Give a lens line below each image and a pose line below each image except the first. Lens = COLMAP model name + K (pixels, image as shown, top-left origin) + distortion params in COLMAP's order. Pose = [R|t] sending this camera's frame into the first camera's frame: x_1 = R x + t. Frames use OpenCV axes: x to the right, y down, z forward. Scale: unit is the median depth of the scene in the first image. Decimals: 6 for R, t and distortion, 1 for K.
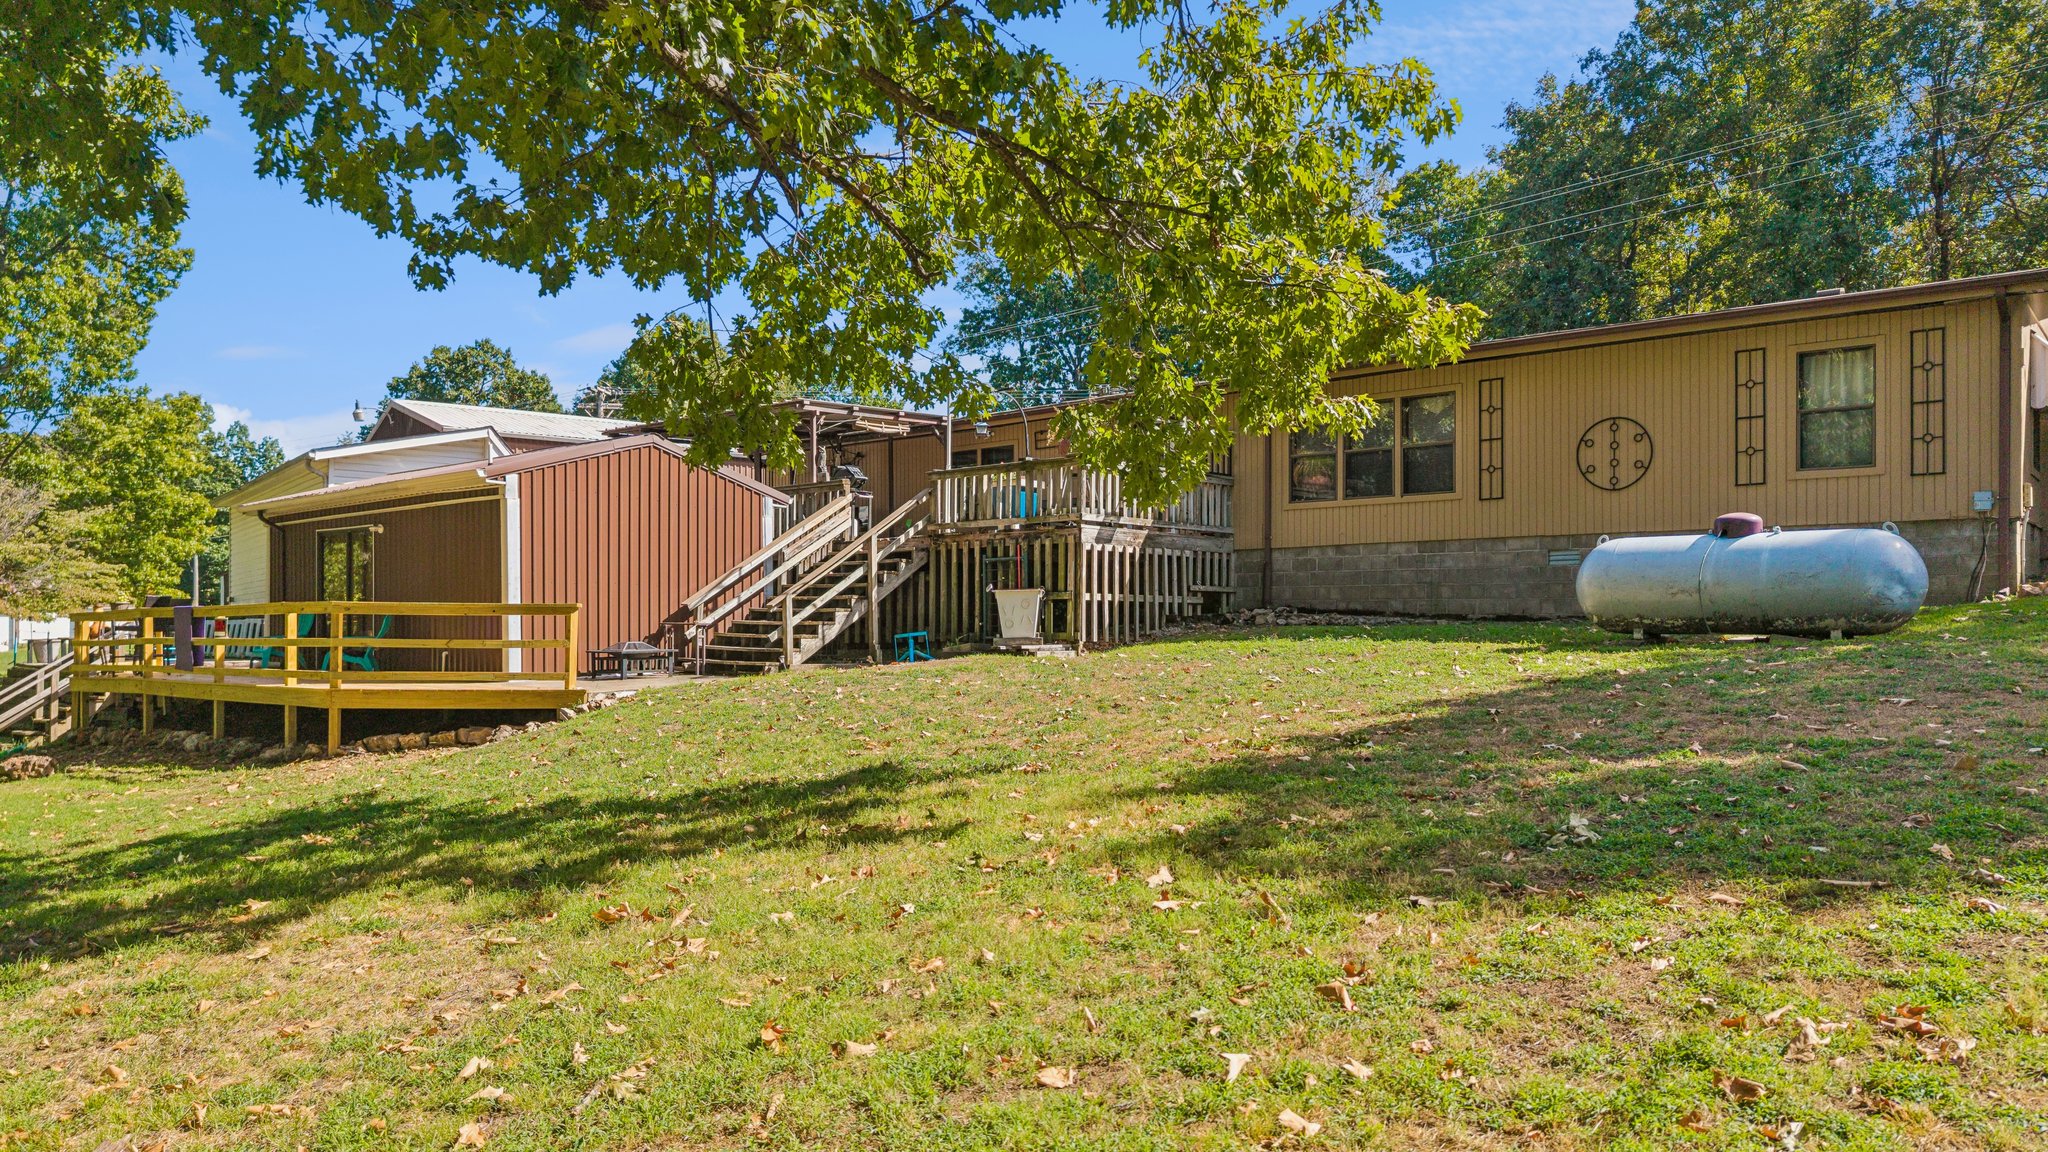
lens RADIAL K [[1351.6, 0, 1020.9], [0, 1351.6, 594.1], [0, 0, 1]] dist [0.025178, -0.031128]
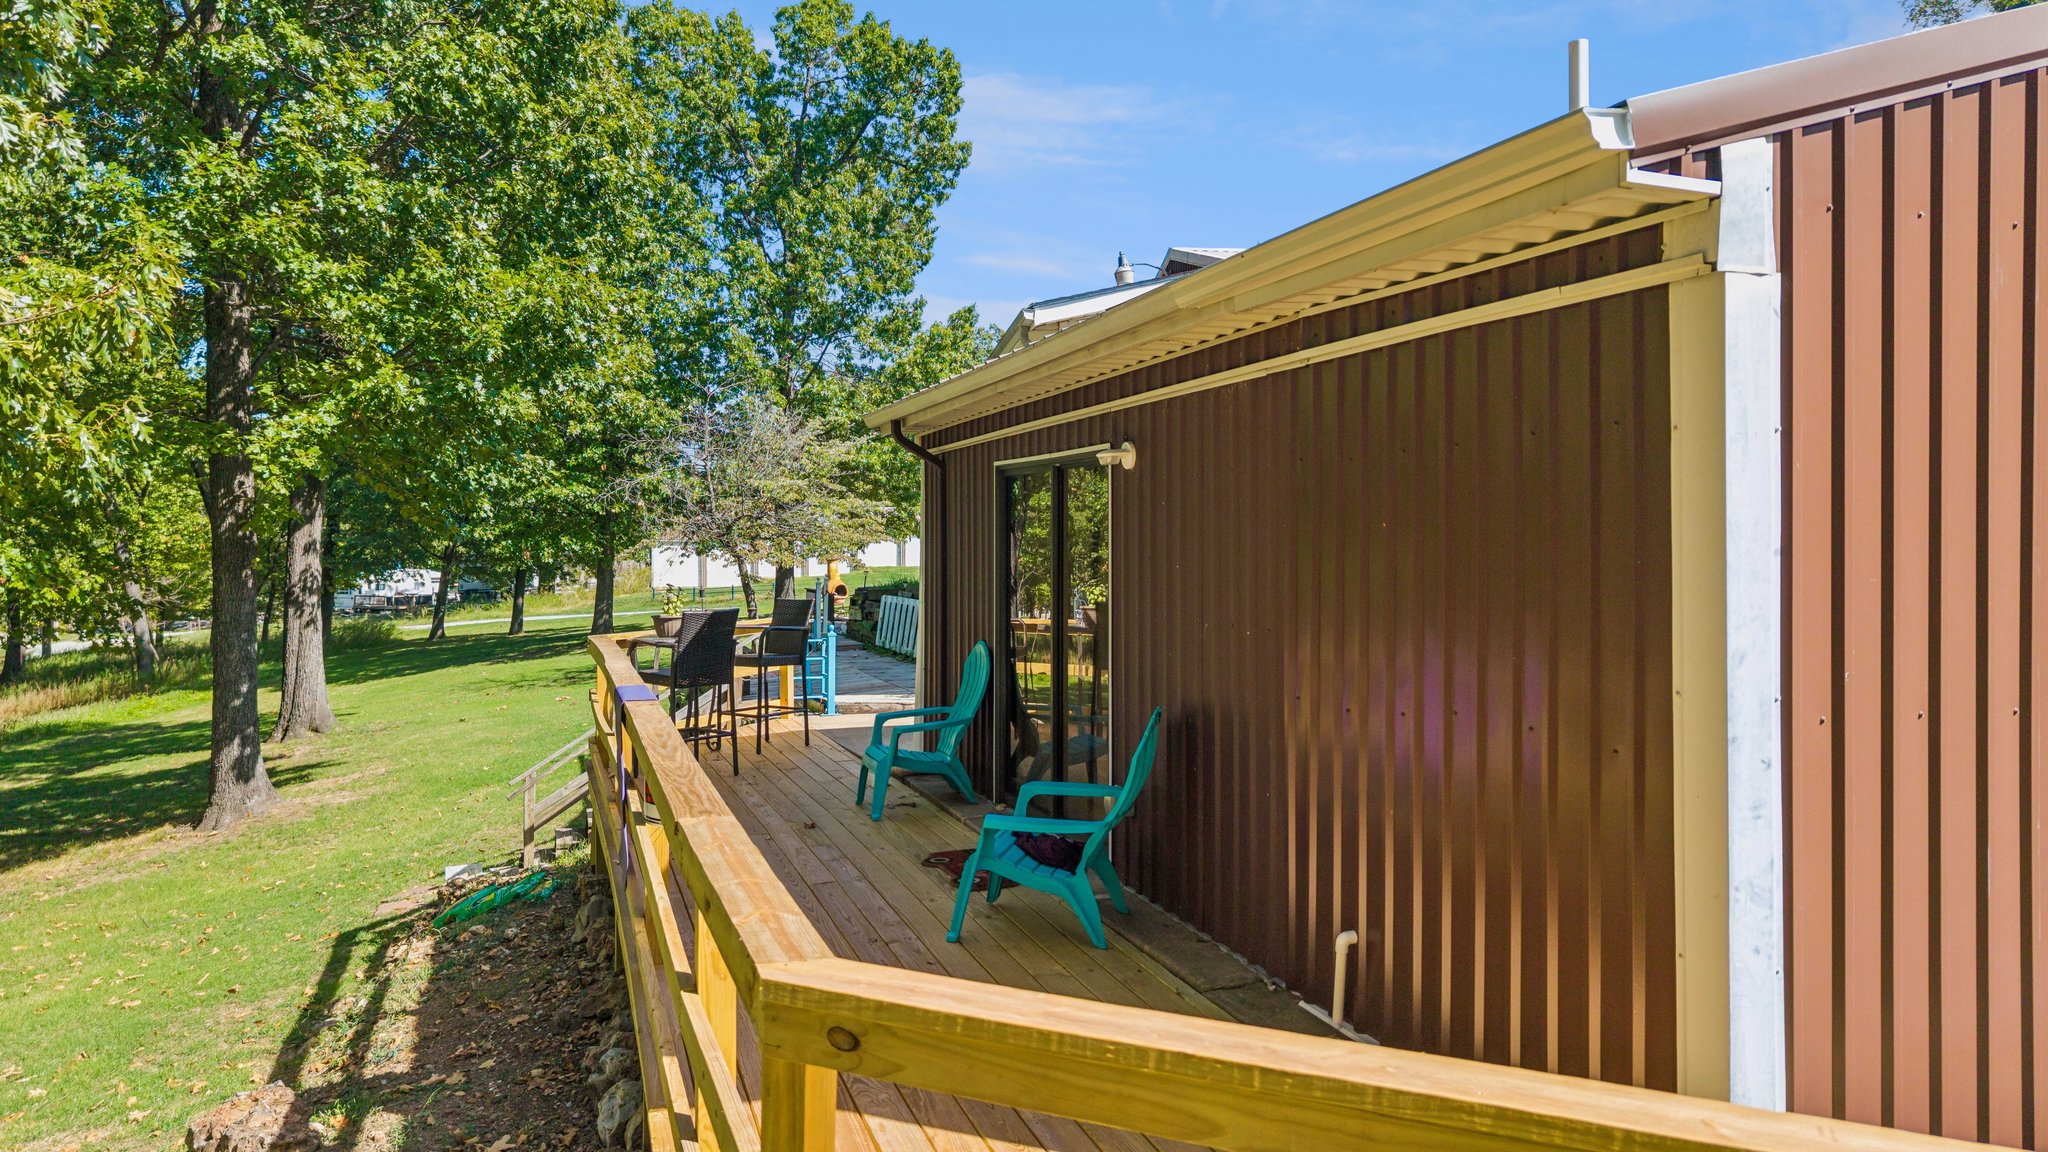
lens RADIAL K [[1351.6, 0, 1024.8], [0, 1351.6, 571.3], [0, 0, 1]] dist [0.025178, -0.031128]
pose [[0.855528, 0.021282, -0.517319, -0.363431], [0.001625, 0.999040, 0.043787, -0.039021], [0.517754, -0.038302, 0.854672, 0.793606]]
